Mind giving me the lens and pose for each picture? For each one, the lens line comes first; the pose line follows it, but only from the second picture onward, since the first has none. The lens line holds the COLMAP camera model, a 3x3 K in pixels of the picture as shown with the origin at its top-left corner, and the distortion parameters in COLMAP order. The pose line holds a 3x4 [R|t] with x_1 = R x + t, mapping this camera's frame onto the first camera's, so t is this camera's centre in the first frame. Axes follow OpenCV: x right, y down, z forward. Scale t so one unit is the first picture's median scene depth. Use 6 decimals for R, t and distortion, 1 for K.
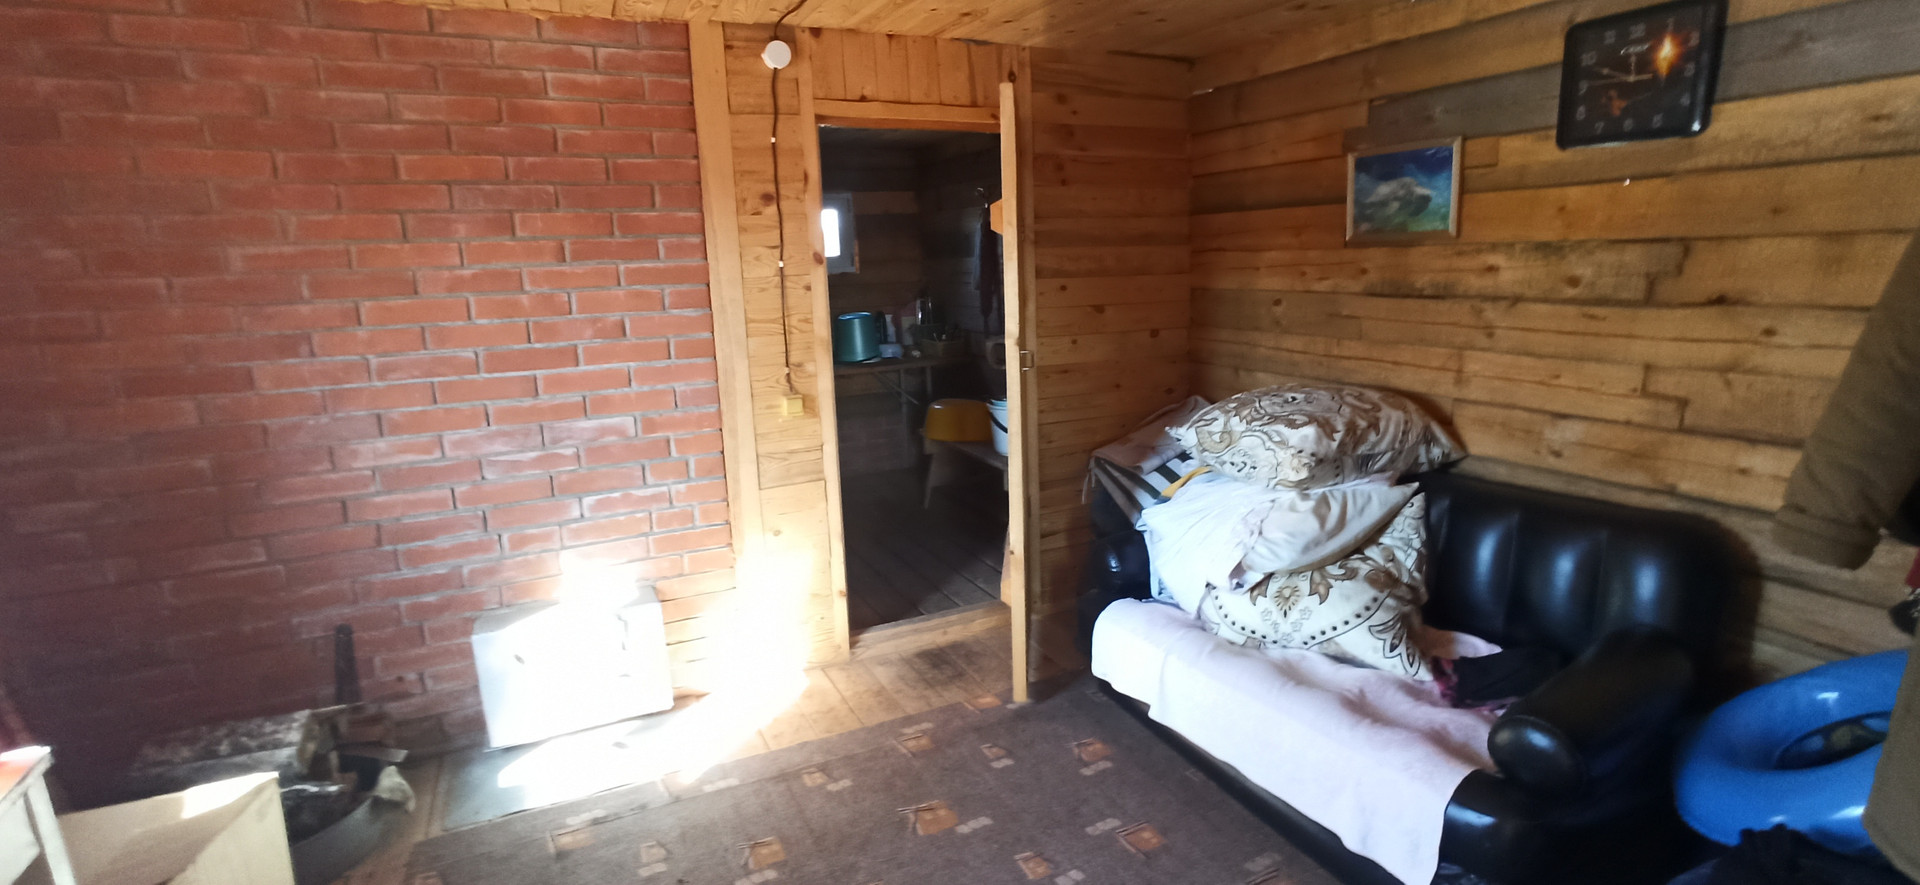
lens RADIAL K [[871.7, 0, 961.3], [0, 871.7, 444.7], [0, 0, 1]] dist [-0.005538, 0.009743]
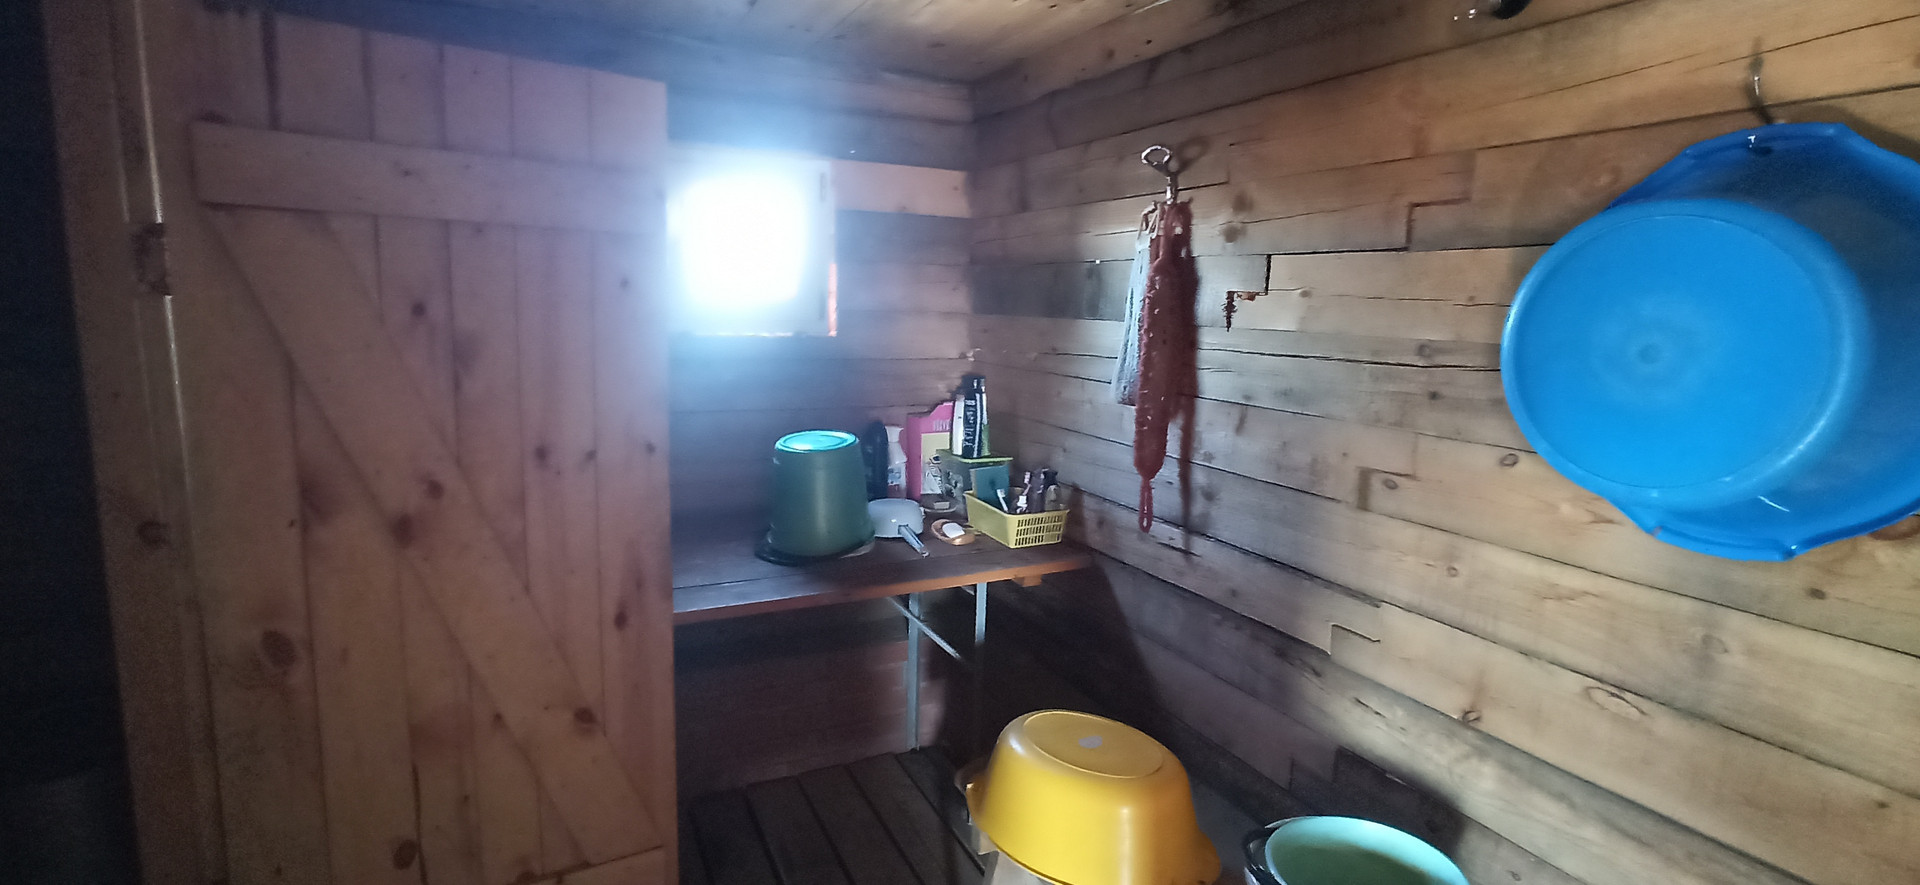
lens RADIAL K [[871.7, 0, 960.0], [0, 871.7, 437.8], [0, 0, 1]] dist [-0.005538, 0.009743]
pose [[0.997593, 0.067655, 0.015209, -0.057582], [-0.066677, 0.996112, -0.057585, -0.124640], [-0.019046, 0.056432, 0.998225, 0.559764]]
